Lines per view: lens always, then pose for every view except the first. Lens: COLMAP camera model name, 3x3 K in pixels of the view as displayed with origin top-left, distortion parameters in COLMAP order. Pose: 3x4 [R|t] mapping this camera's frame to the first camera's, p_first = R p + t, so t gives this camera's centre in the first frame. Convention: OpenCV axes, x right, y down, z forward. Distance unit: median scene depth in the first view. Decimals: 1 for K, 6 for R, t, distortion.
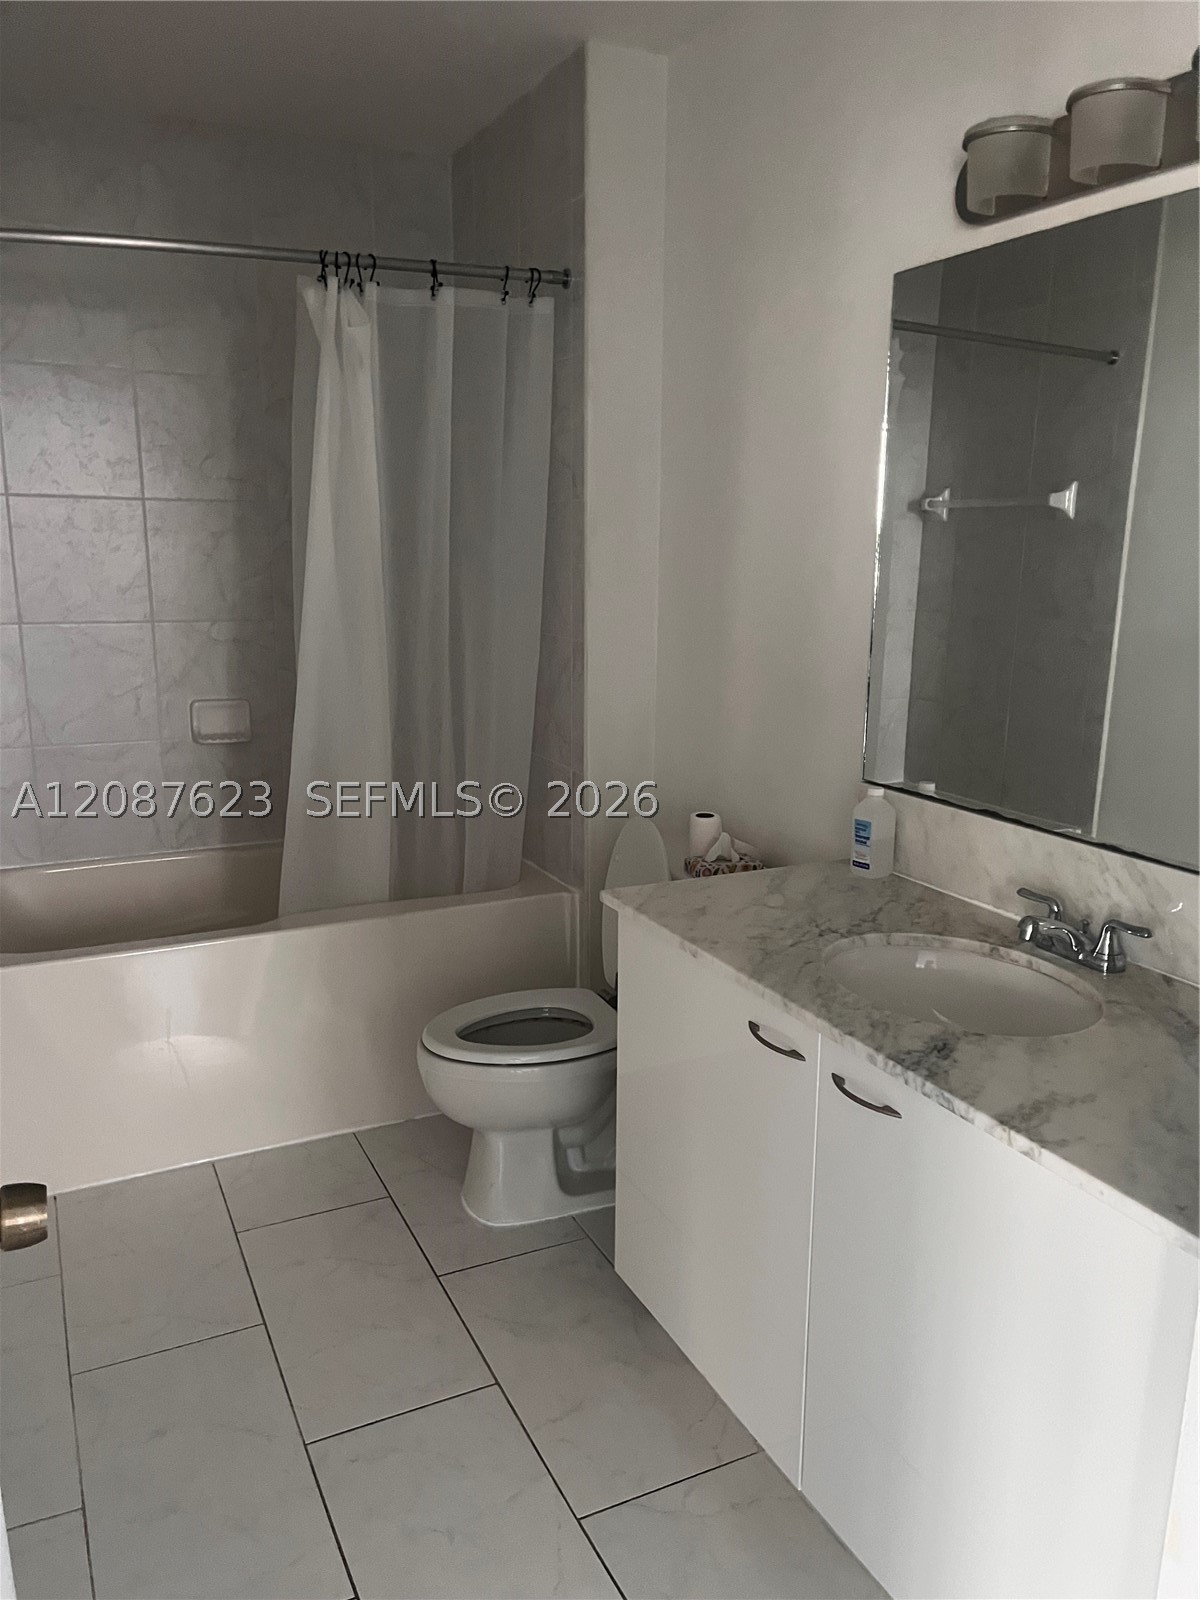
lens RADIAL K [[1208.3, 0, 597.1], [0, 1208.3, 808.9], [0, 0, 1]] dist [0.078274, -0.103332]
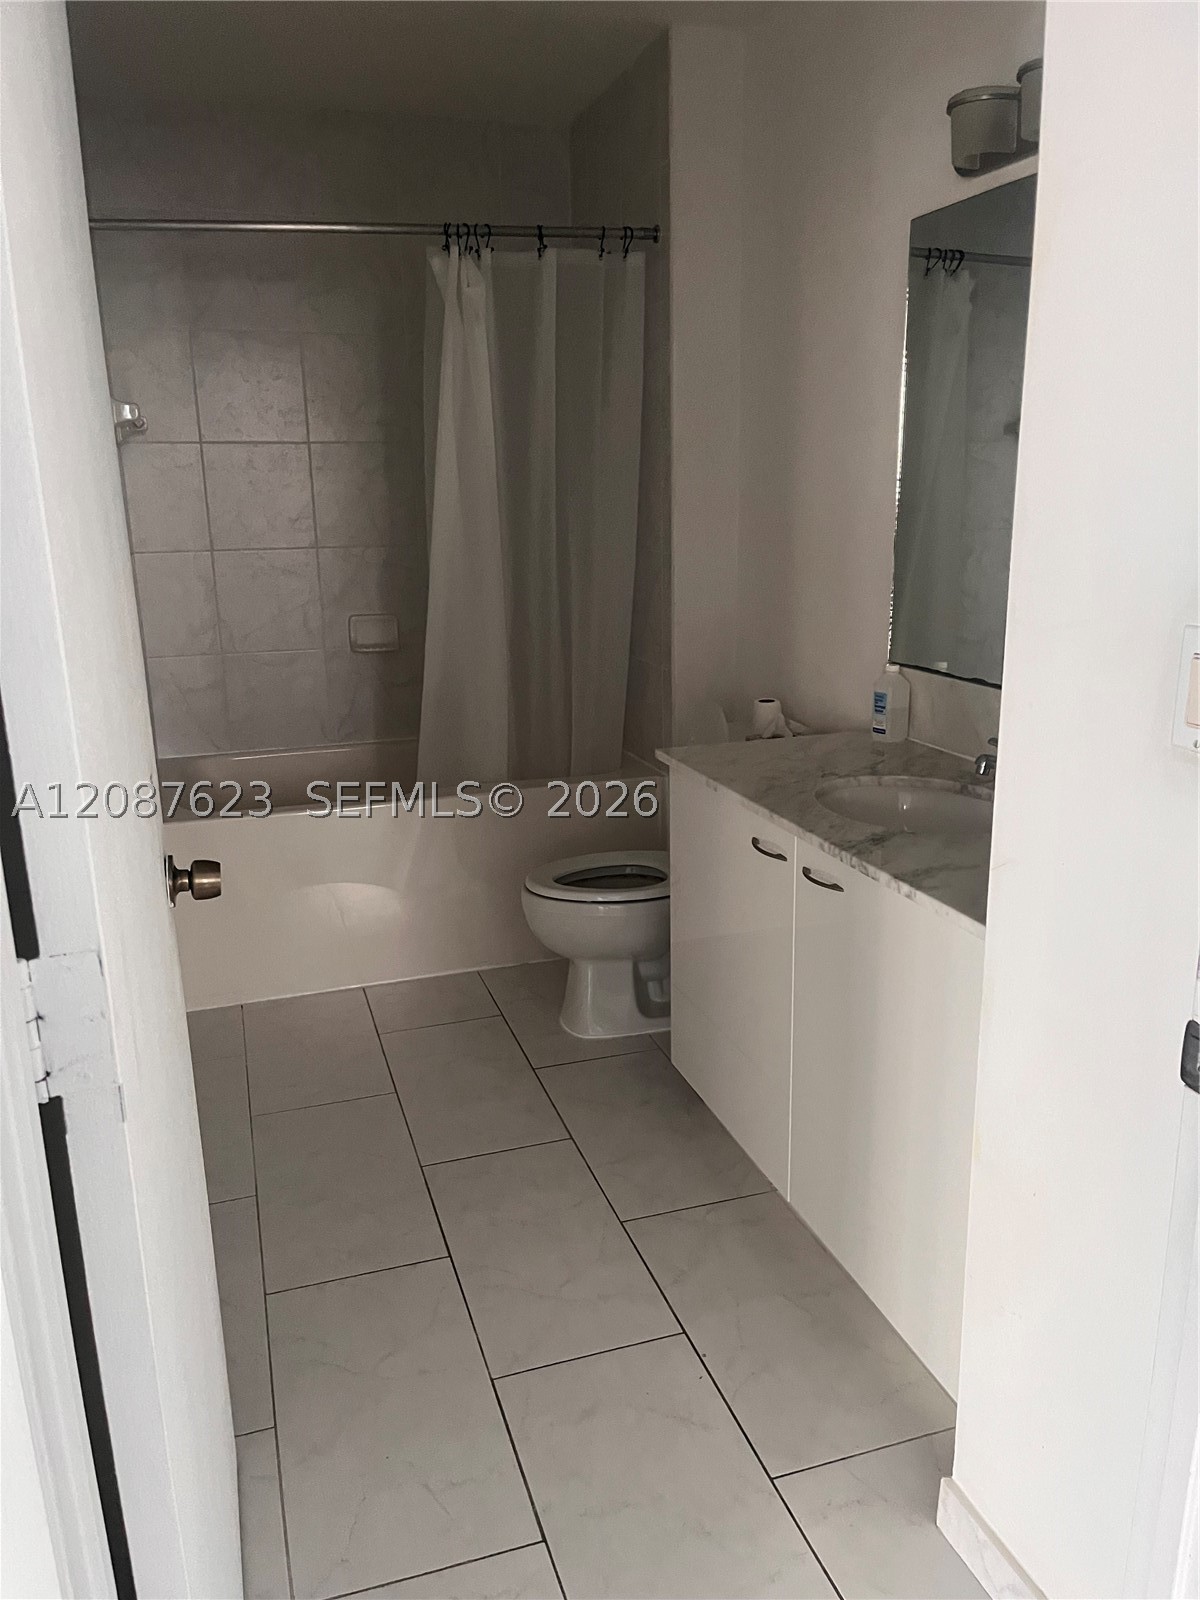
lens RADIAL K [[1208.3, 0, 597.1], [0, 1208.3, 808.9], [0, 0, 1]] dist [0.078274, -0.103332]
pose [[0.990015, 0.011163, -0.140518, 0.094434], [-0.005252, 0.999088, 0.042367, 0.061882], [0.140863, -0.041206, 0.989171, -0.180748]]
